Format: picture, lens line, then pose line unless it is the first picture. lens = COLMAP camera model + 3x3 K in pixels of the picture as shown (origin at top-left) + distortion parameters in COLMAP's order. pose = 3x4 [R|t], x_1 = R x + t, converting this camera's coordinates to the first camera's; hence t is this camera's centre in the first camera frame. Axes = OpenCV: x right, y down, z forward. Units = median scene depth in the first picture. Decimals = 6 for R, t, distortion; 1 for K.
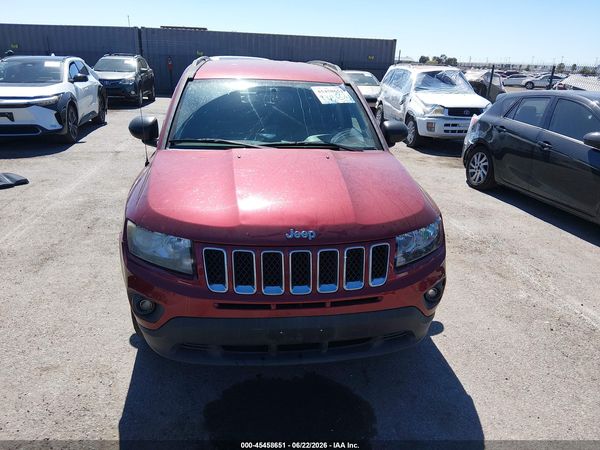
lens RADIAL K [[450.6, 0, 297.4], [0, 450.6, 228.5], [0, 0, 1]] dist [0.102687, -0.172515]
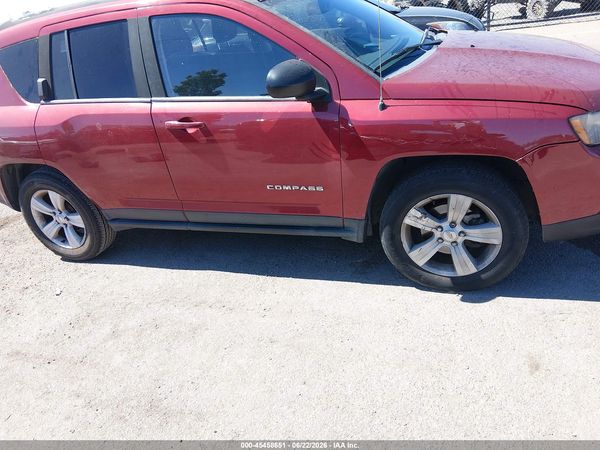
lens RADIAL K [[450.6, 0, 297.4], [0, 450.6, 228.5], [0, 0, 1]] dist [0.102687, -0.172515]
pose [[0.458641, -0.514582, 0.724468, -0.686255], [0.457490, 0.835659, 0.303935, -0.175144], [-0.761808, 0.192040, 0.618684, 0.462419]]
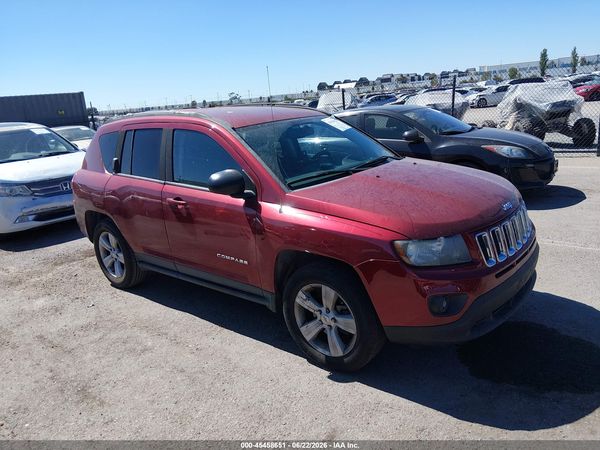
lens RADIAL K [[450.6, 0, 297.4], [0, 450.6, 228.5], [0, 0, 1]] dist [0.102687, -0.172515]
pose [[0.743657, -0.276449, 0.608728, -0.613689], [0.331713, 0.943098, 0.023061, -0.076642], [-0.580466, 0.184774, 0.793043, 0.138756]]
